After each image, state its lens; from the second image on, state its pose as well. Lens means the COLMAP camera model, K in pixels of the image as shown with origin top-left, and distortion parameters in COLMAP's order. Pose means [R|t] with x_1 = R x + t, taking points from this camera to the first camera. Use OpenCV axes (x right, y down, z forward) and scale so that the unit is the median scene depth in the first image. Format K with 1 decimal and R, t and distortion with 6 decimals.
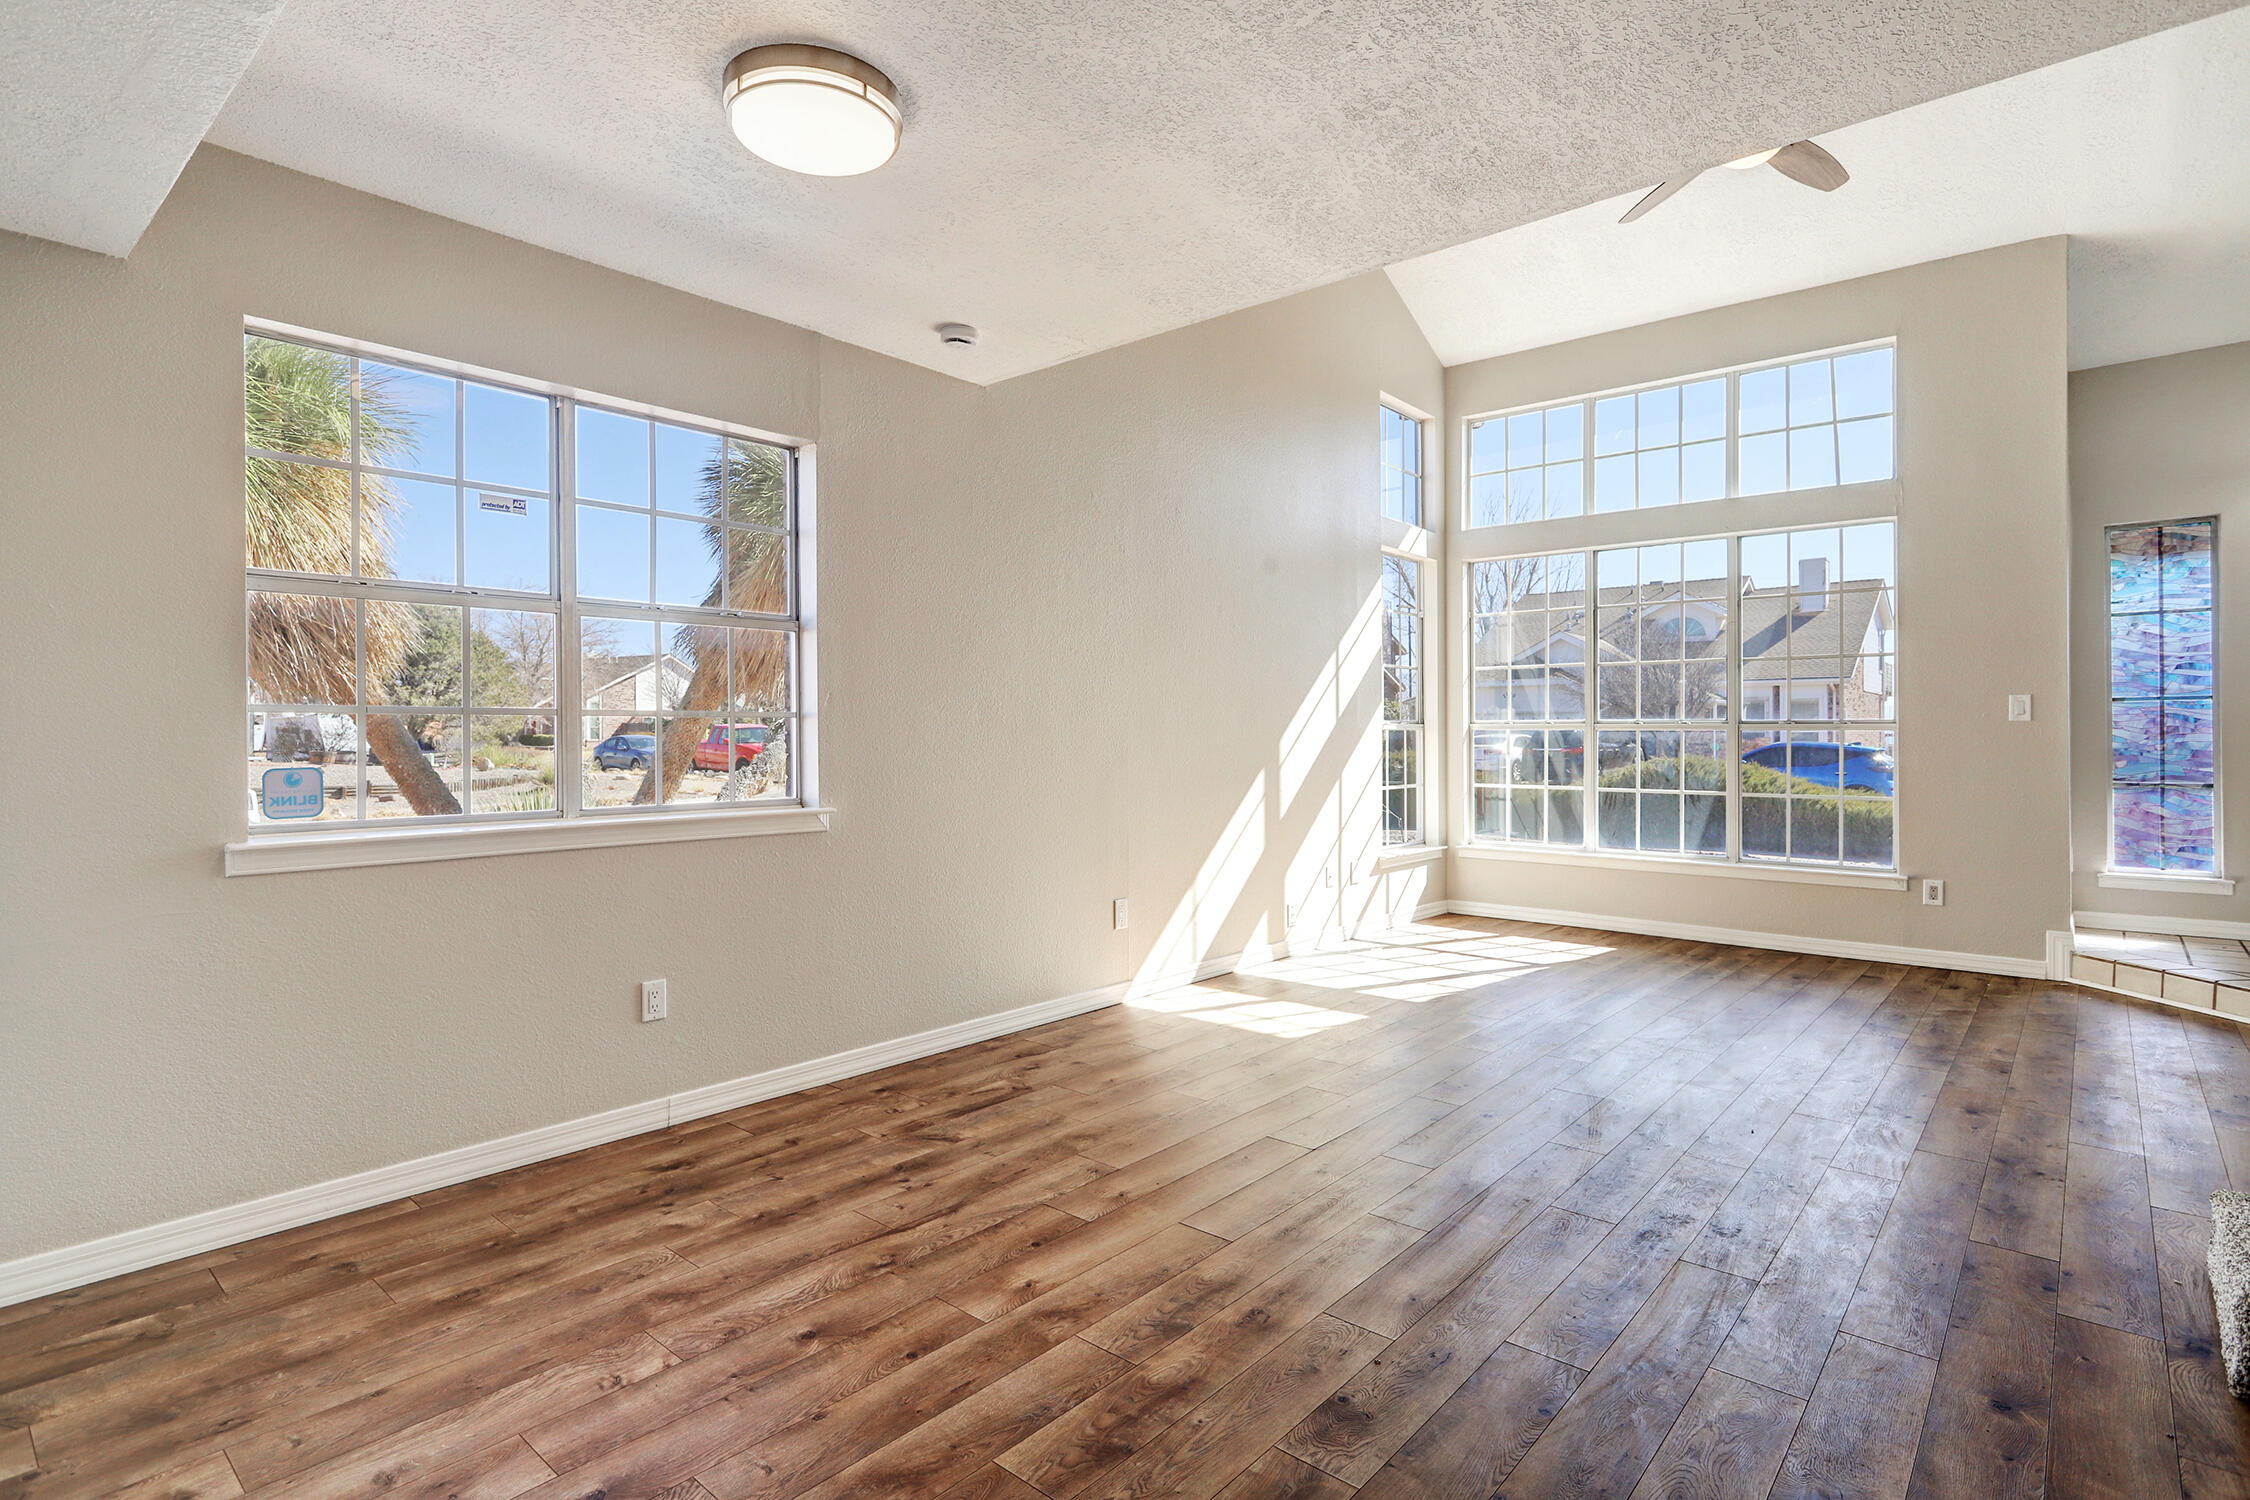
lens RADIAL K [[1129.2, 0, 1125.0], [0, 1129.2, 750.0], [0, 0, 1]] dist [-0.002269, -0.000130]
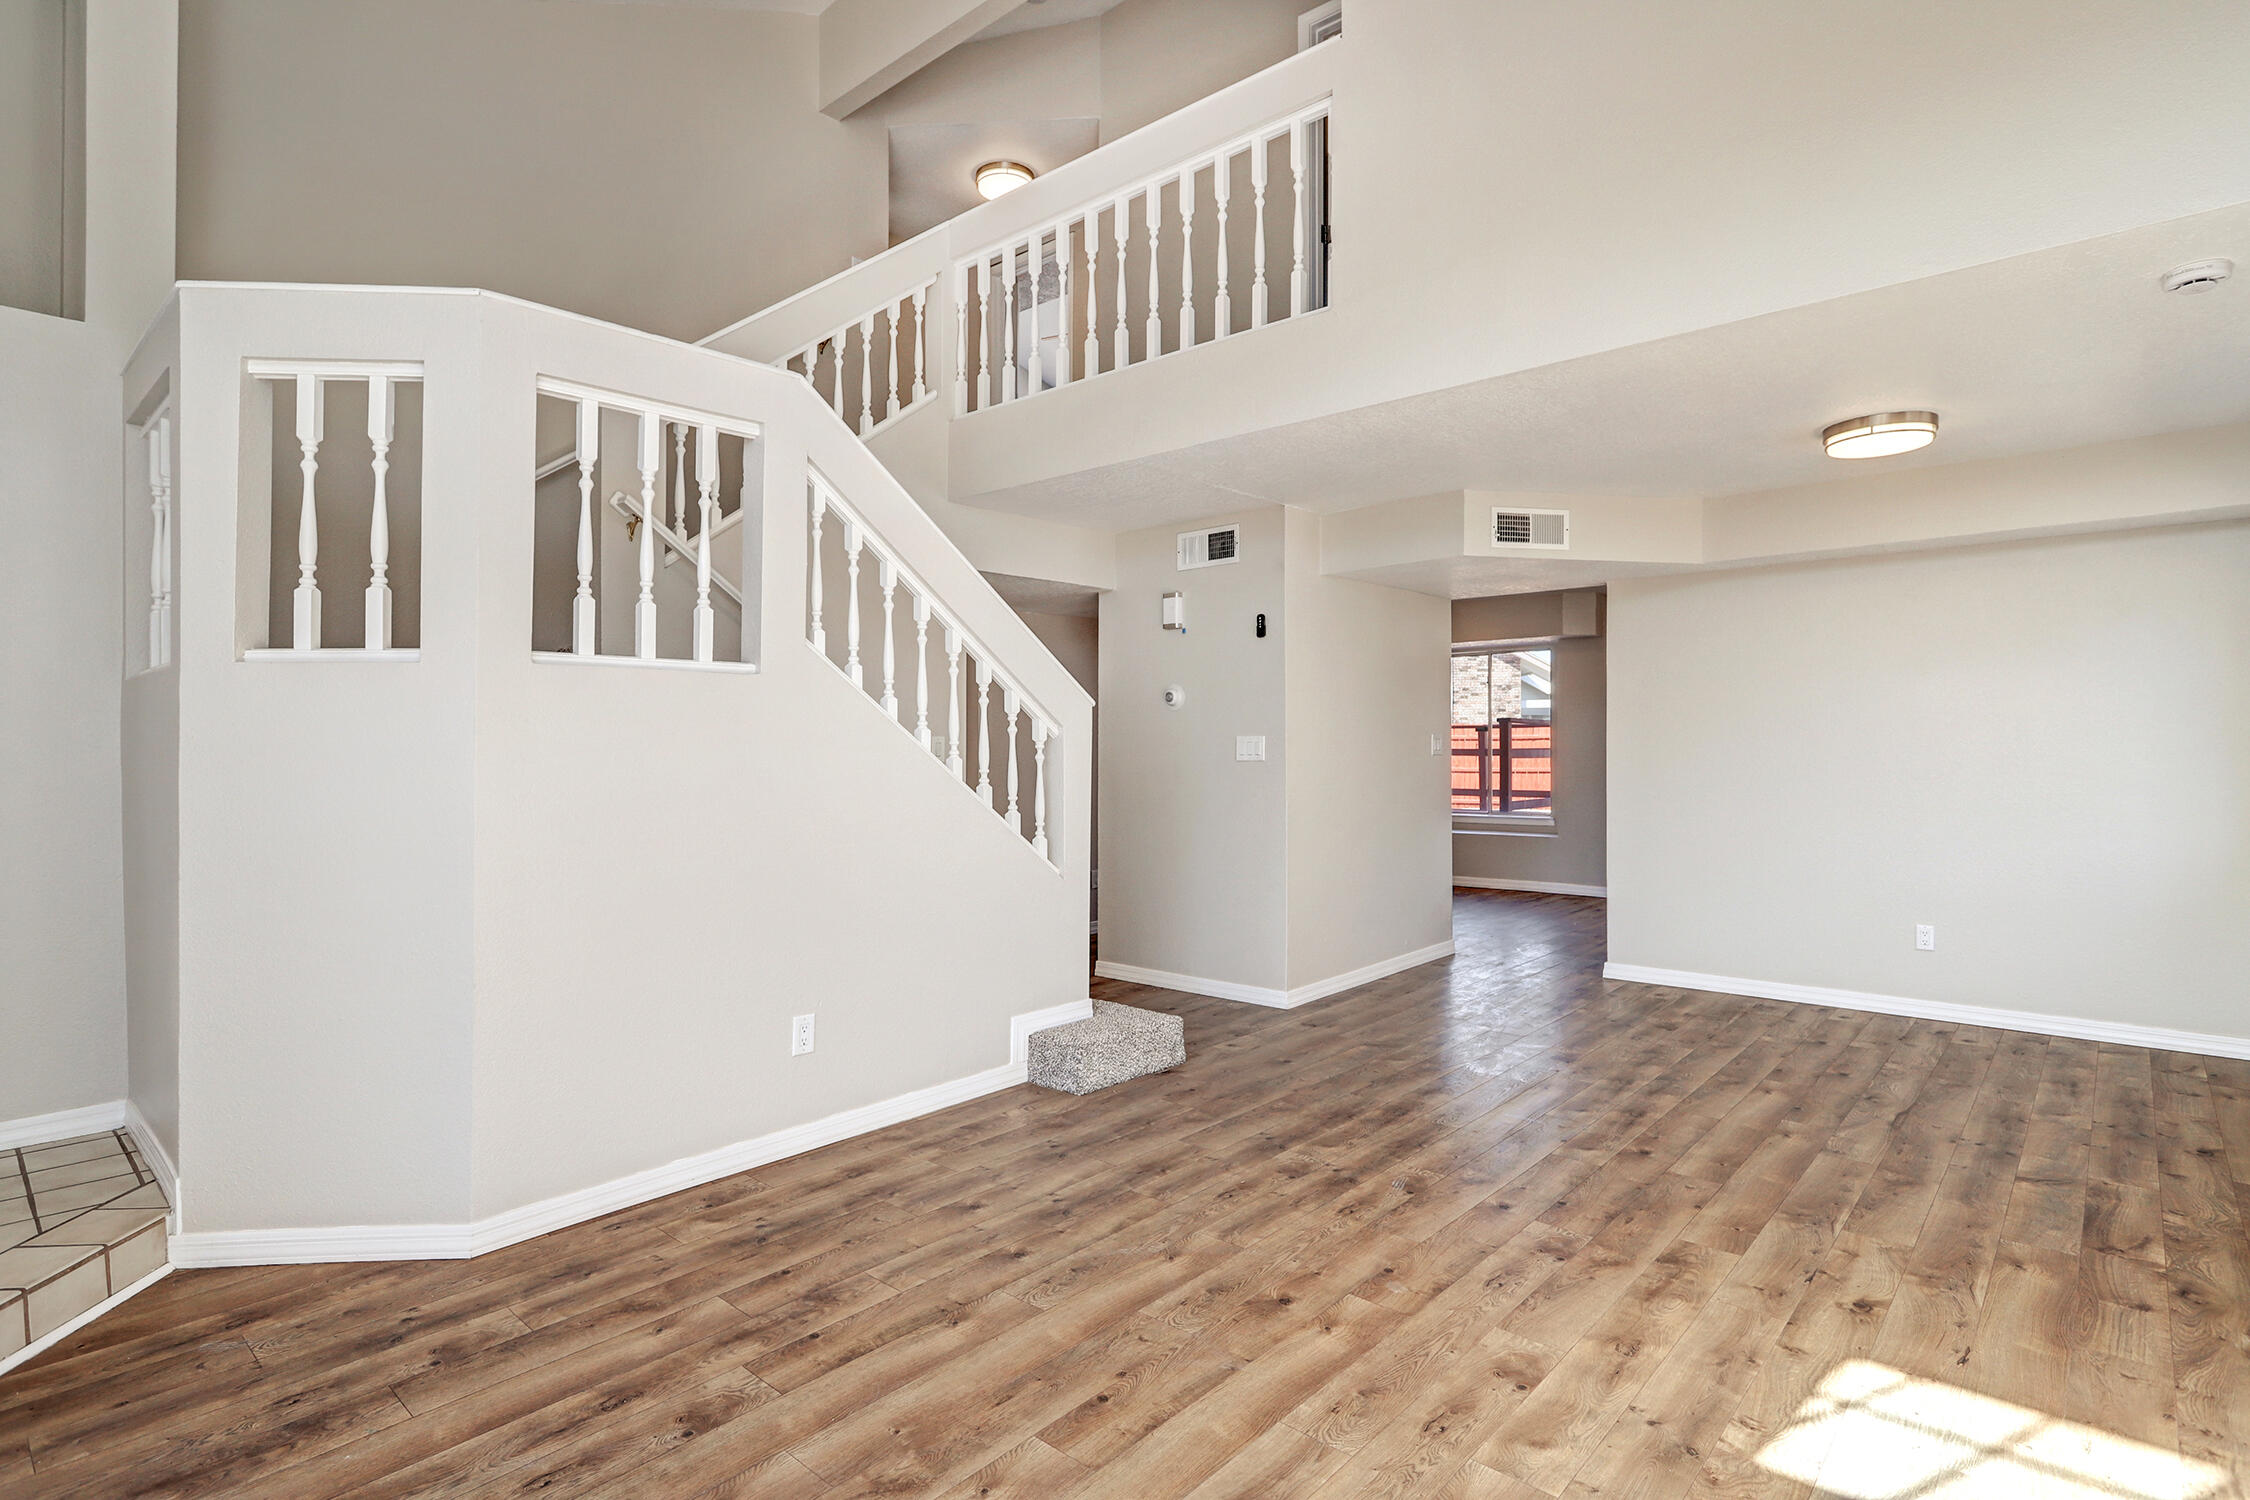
lens RADIAL K [[1129.2, 0, 1125.0], [0, 1129.2, 750.0], [0, 0, 1]] dist [-0.002269, -0.000130]
pose [[-0.999839, 0.007969, 0.016049, 0.568371], [0.008233, 0.999831, 0.016460, -0.061026], [-0.015915, 0.016589, -0.999736, 1.780095]]
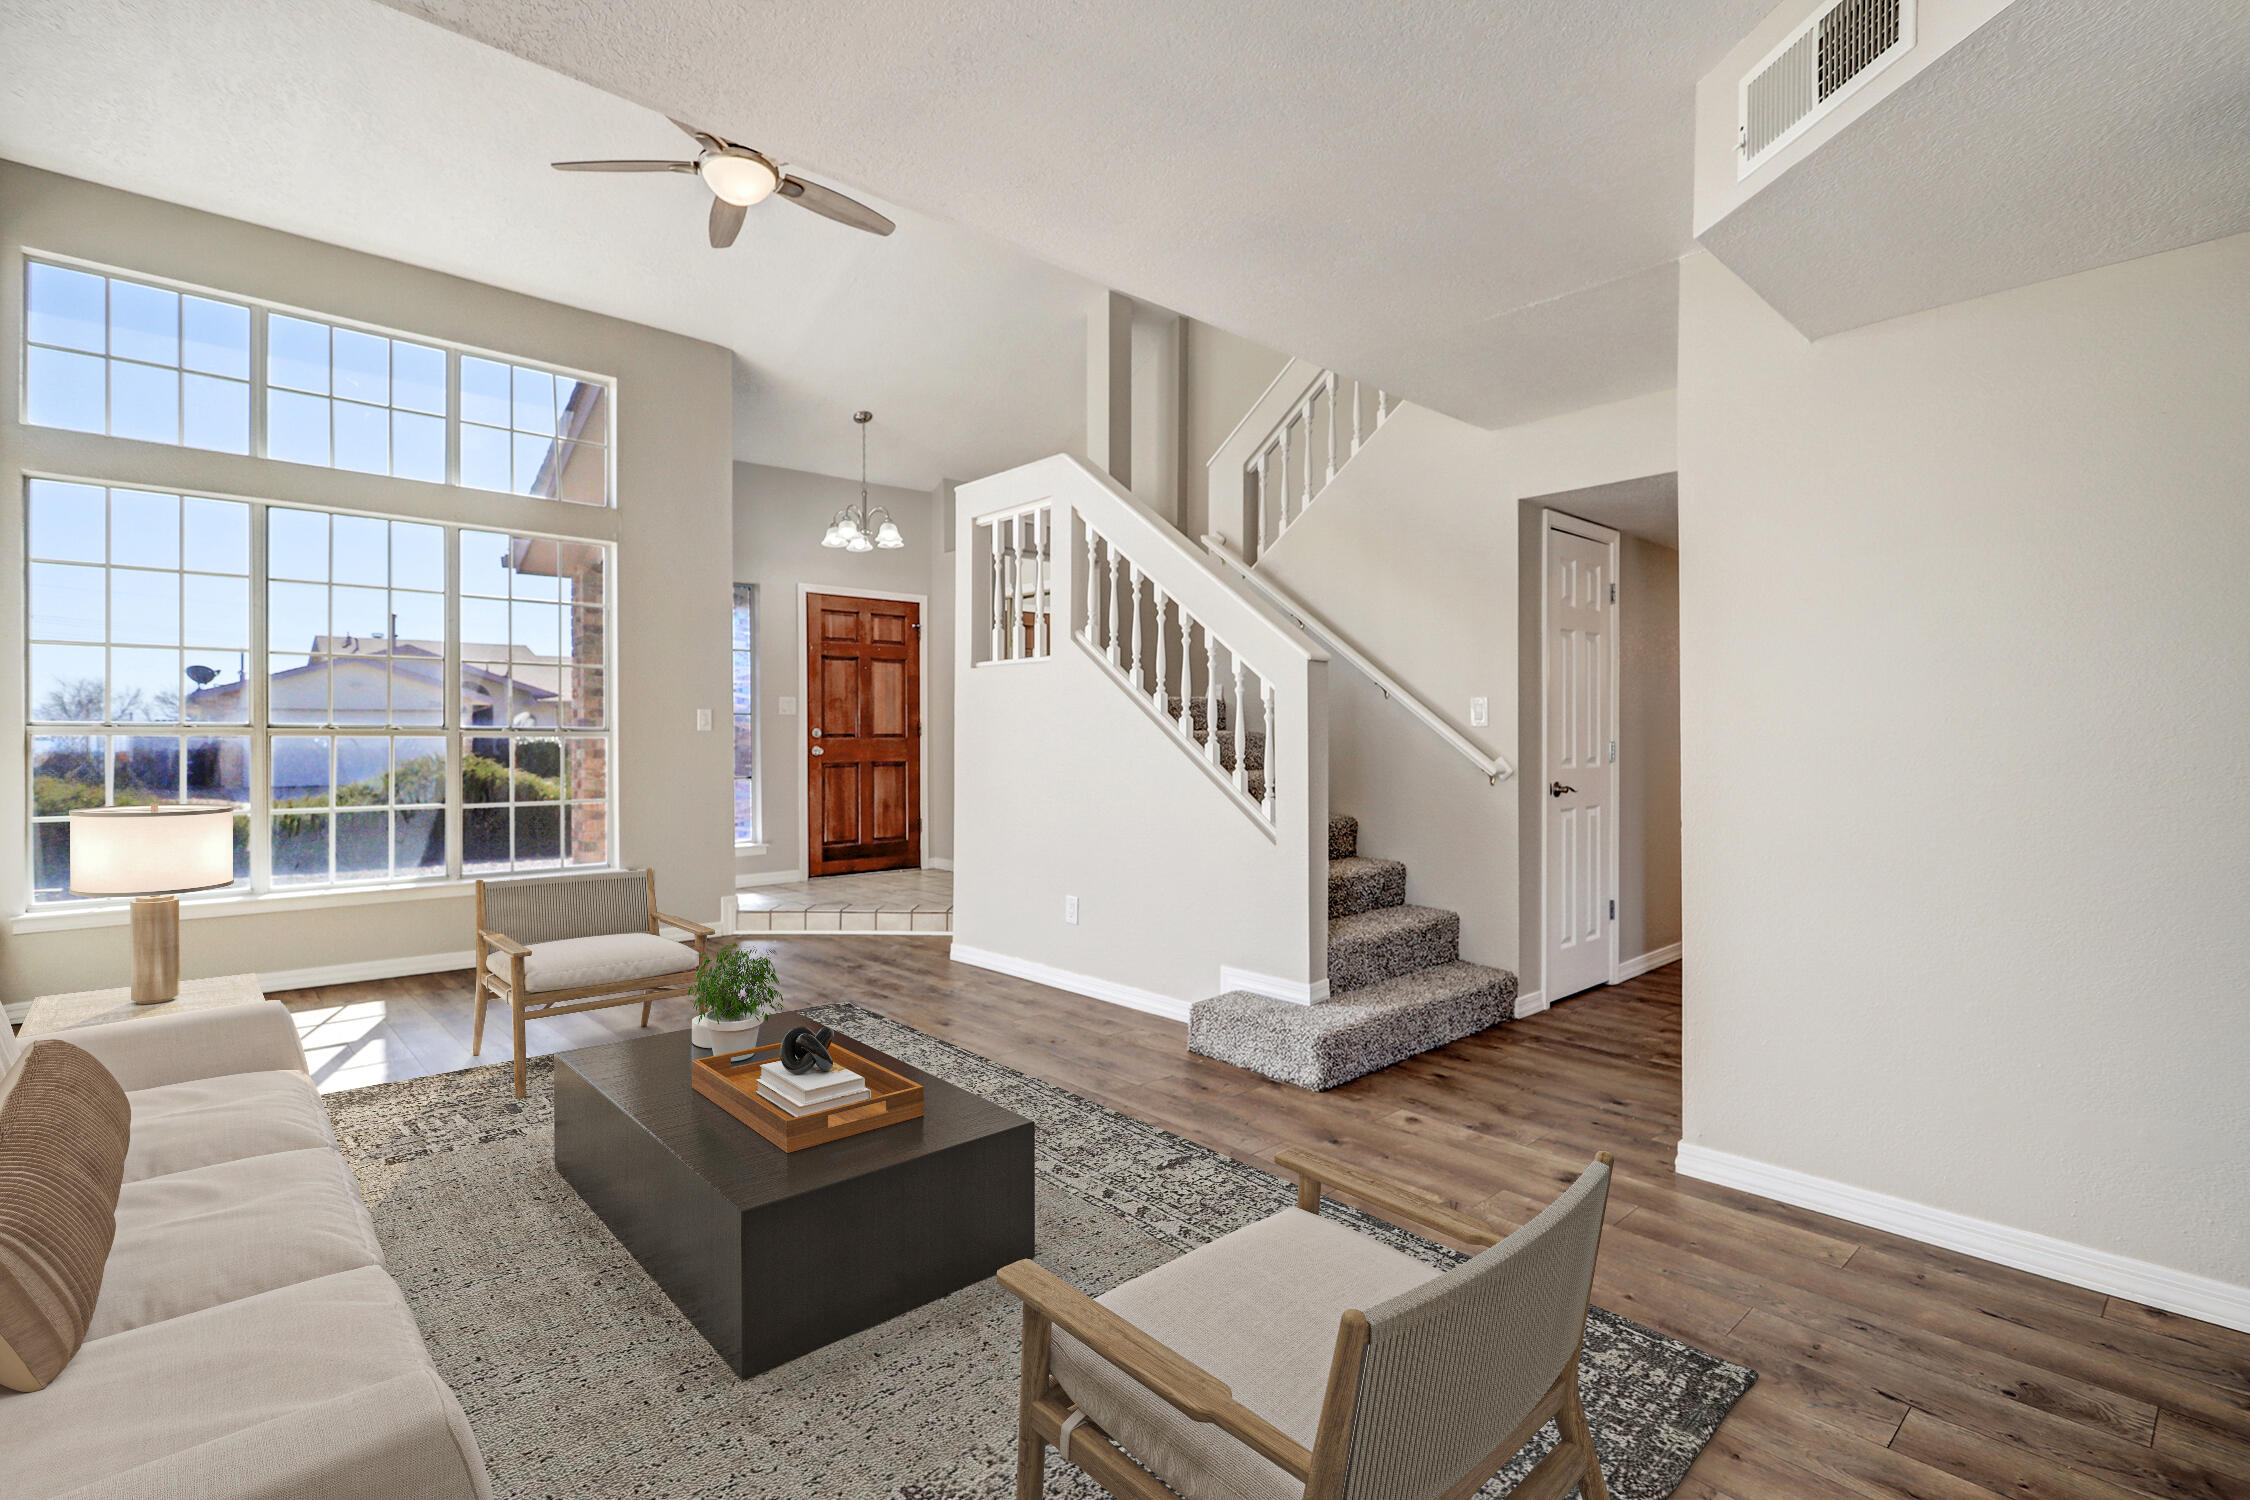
lens RADIAL K [[1067.6, 0, 1125.0], [0, 1067.6, 750.0], [0, 0, 1]] dist [-0.000448, -0.000143]
pose [[0.122000, -0.008317, 0.992495, -0.440823], [0.012960, 0.999893, 0.006786, -0.008569], [-0.992445, 0.012035, 0.122095, 0.587255]]
